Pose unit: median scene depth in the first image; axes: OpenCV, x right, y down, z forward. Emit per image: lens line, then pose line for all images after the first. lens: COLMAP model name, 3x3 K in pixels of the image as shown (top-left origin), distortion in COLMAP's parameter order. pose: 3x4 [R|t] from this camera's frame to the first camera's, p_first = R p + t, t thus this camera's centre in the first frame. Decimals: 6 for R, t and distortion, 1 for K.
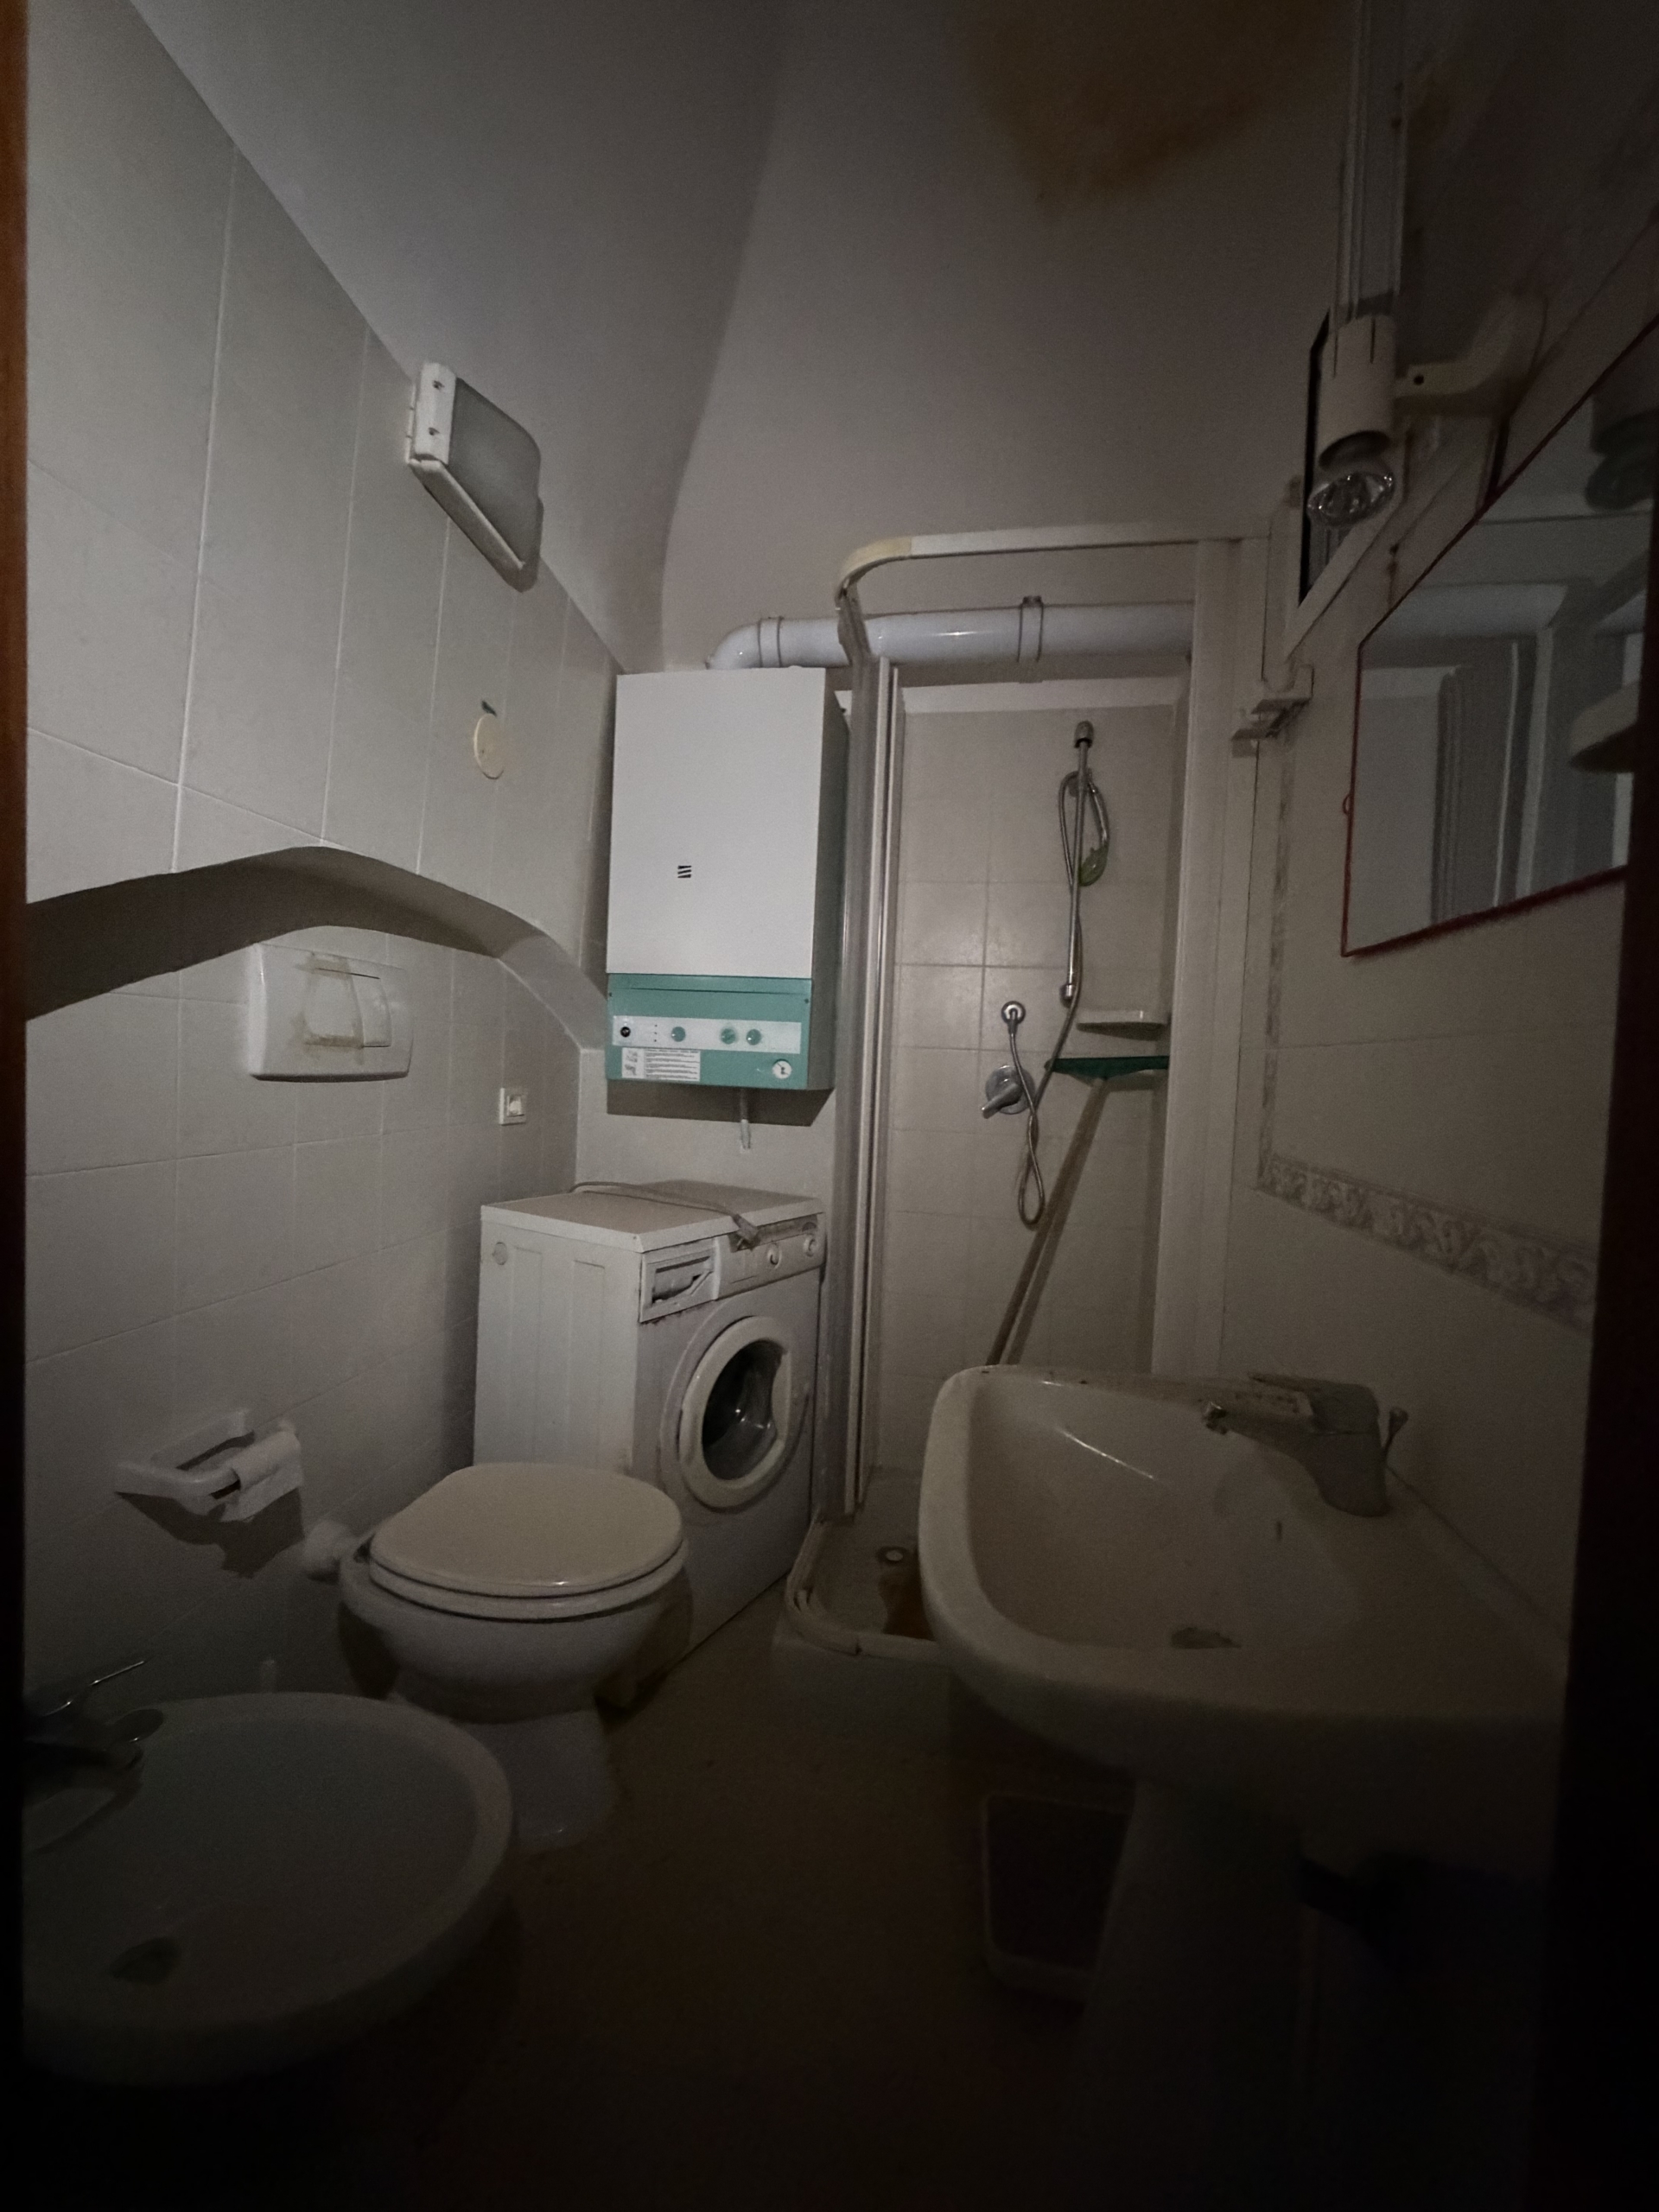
lens RADIAL K [[880.6, 0, 830.3], [0, 880.6, 1095.3], [0, 0, 1]] dist [0.000503, -0.000185]
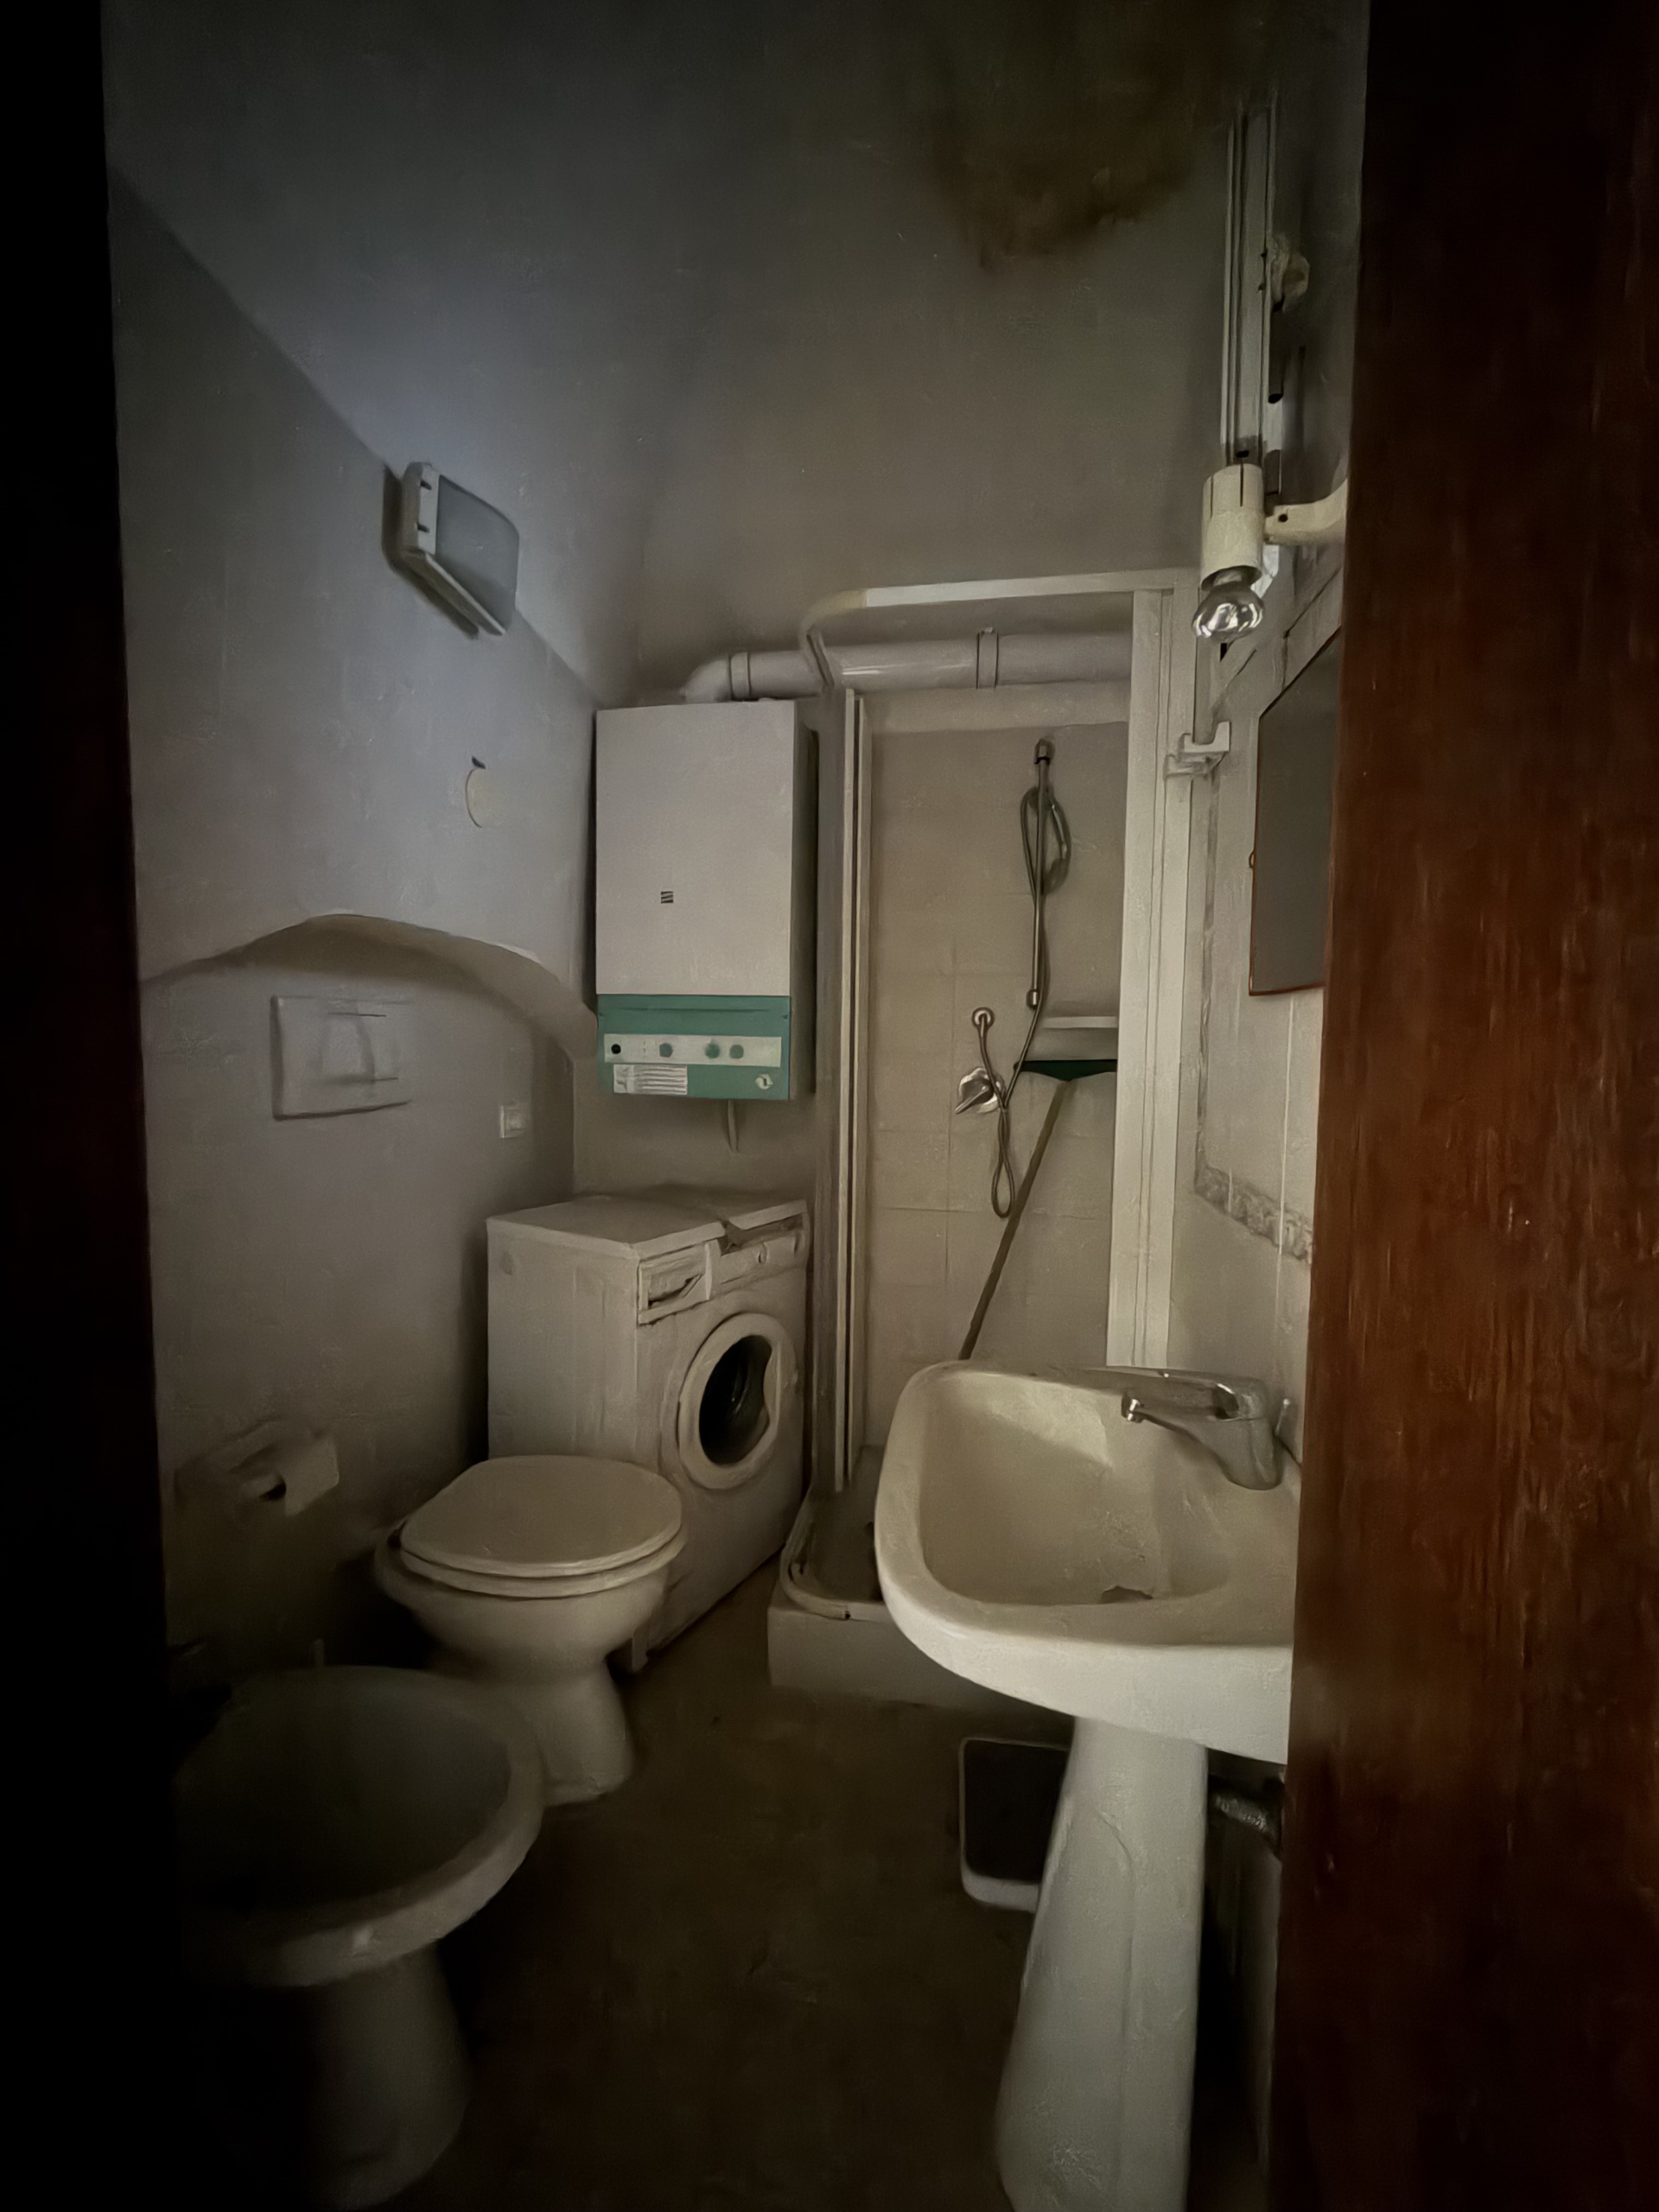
lens RADIAL K [[880.6, 0, 830.3], [0, 880.6, 1095.3], [0, 0, 1]] dist [0.000503, -0.000185]
pose [[0.999592, -0.027783, 0.006562, 0.017226], [0.027592, 0.999239, 0.027555, -0.039681], [-0.007323, -0.027363, 0.999599, -0.065028]]
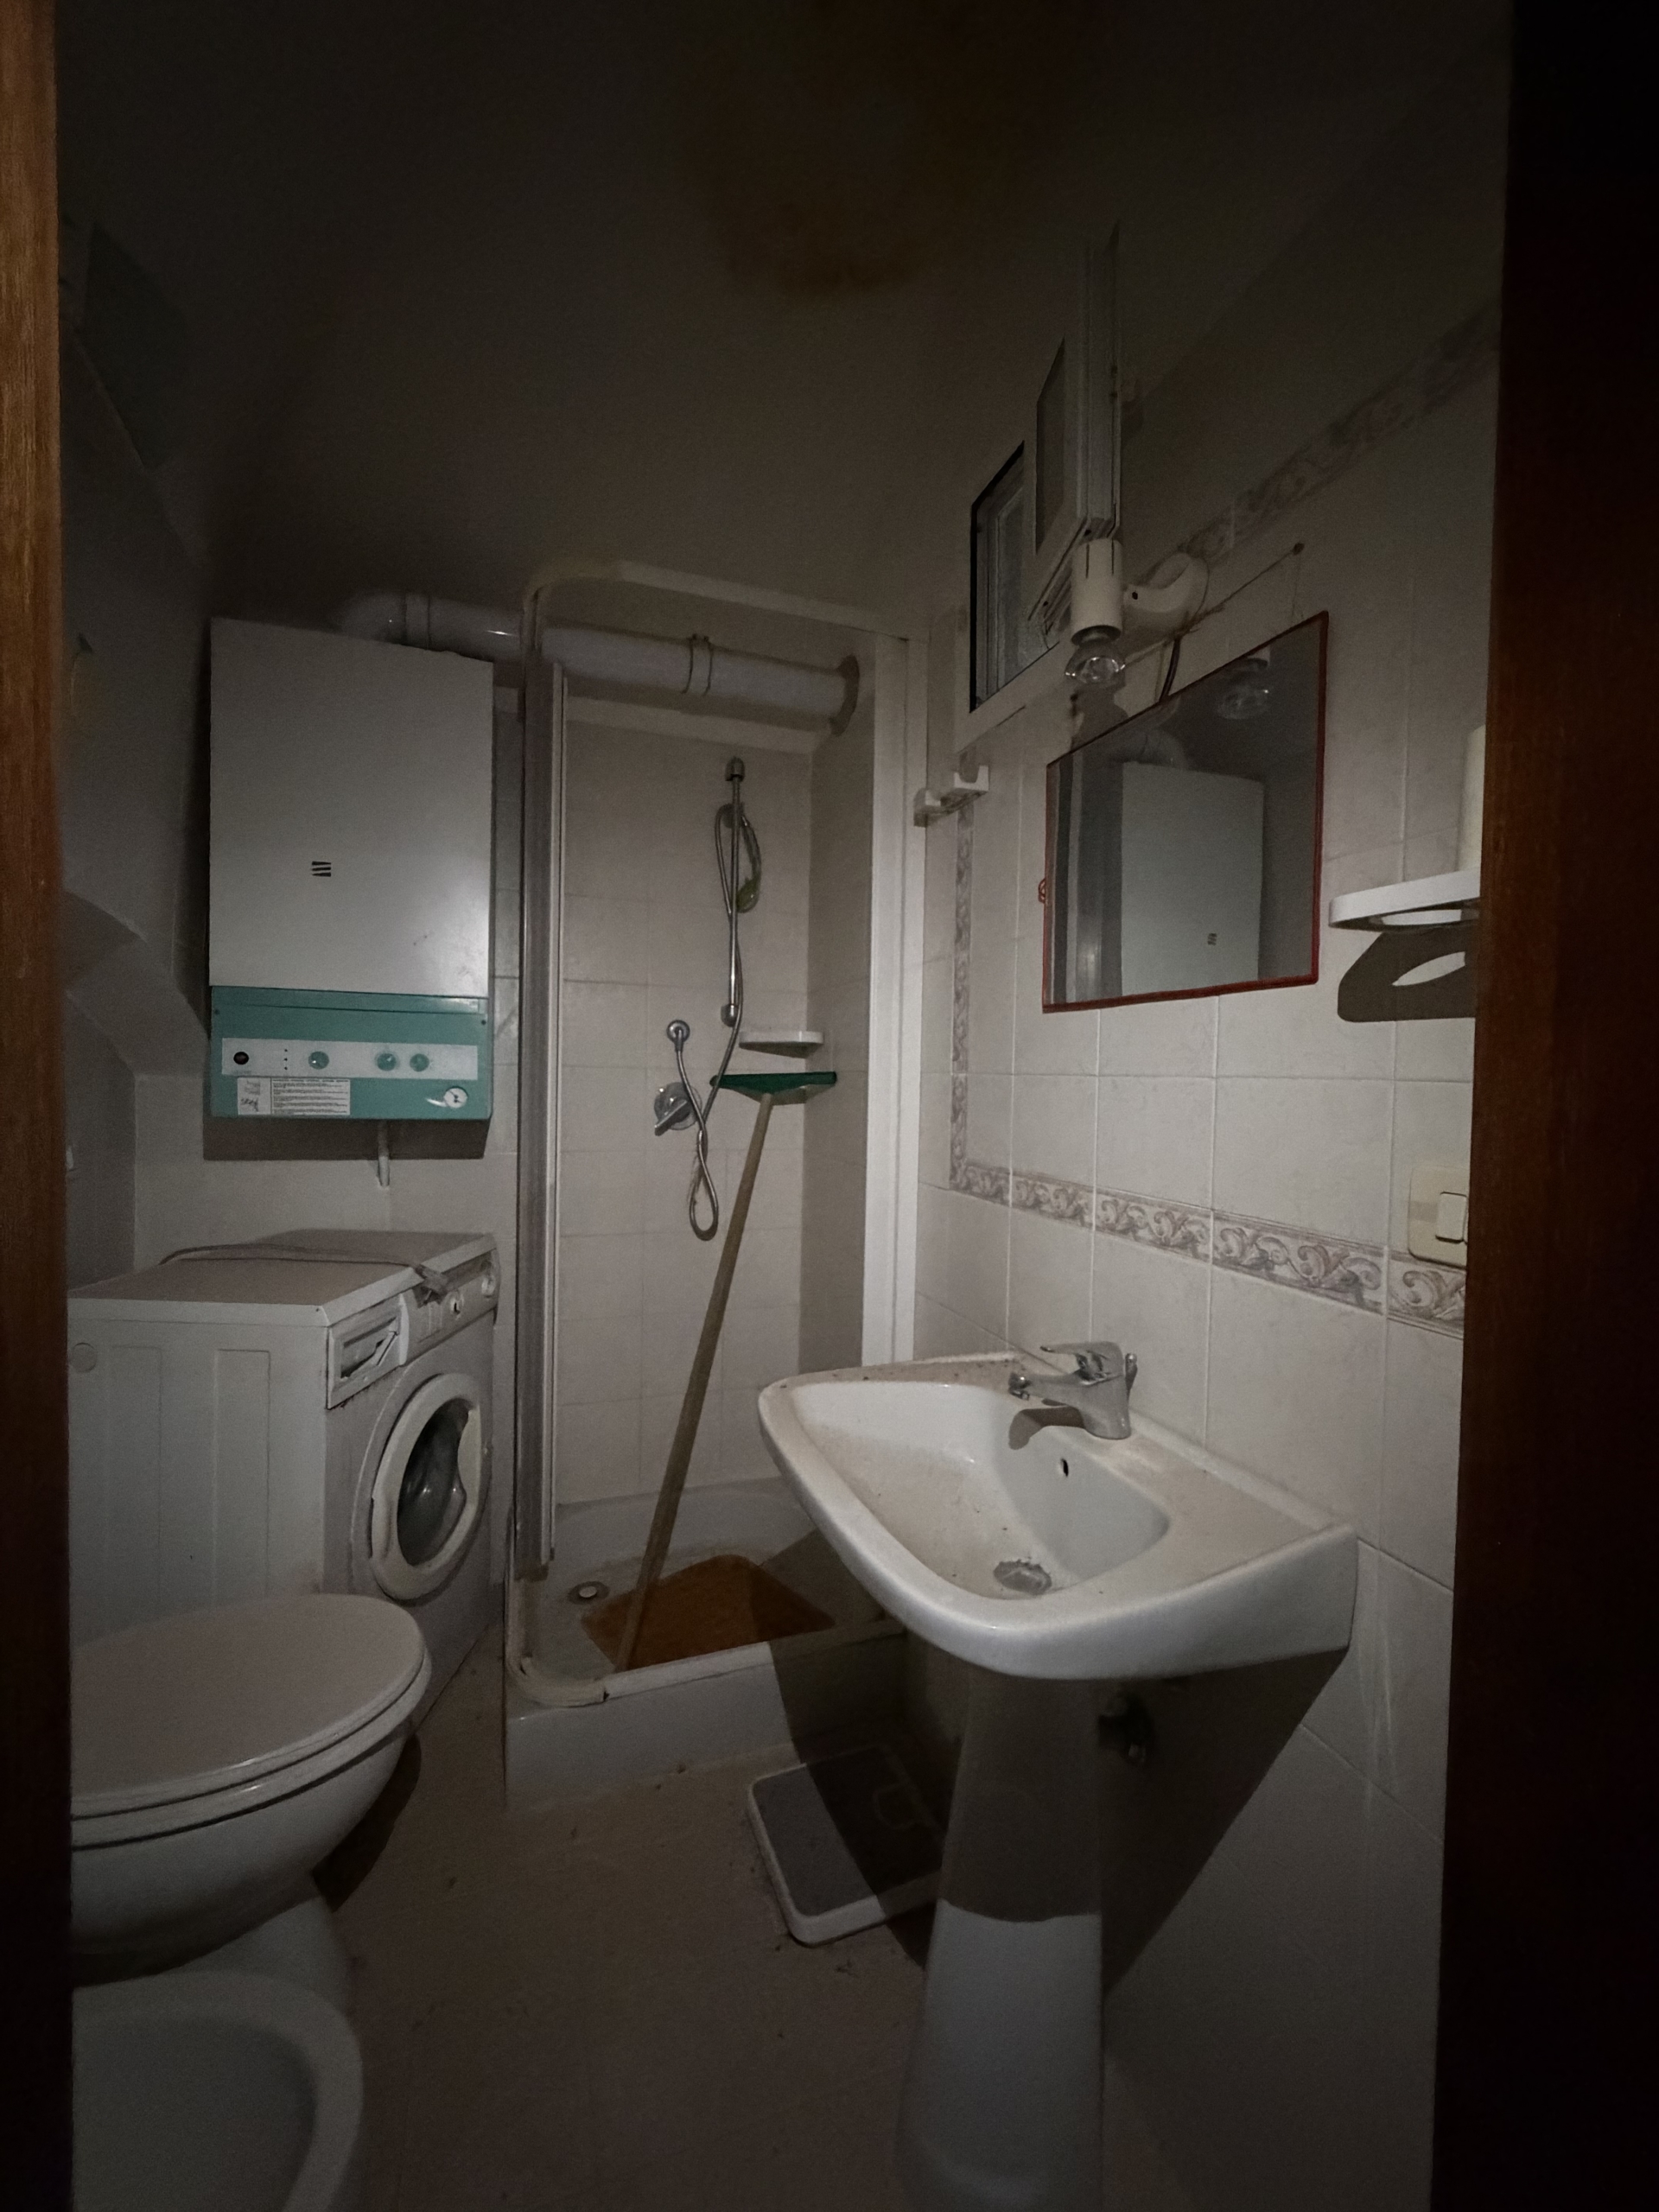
lens RADIAL K [[884.1, 0, 833.5], [0, 884.1, 1096.2], [0, 0, 1]] dist [0.002390, 0.000076]
pose [[0.869105, -0.038472, 0.493130, -0.165710], [0.035603, 0.999250, 0.015211, -0.030788], [-0.493345, 0.004337, 0.869823, 0.017373]]
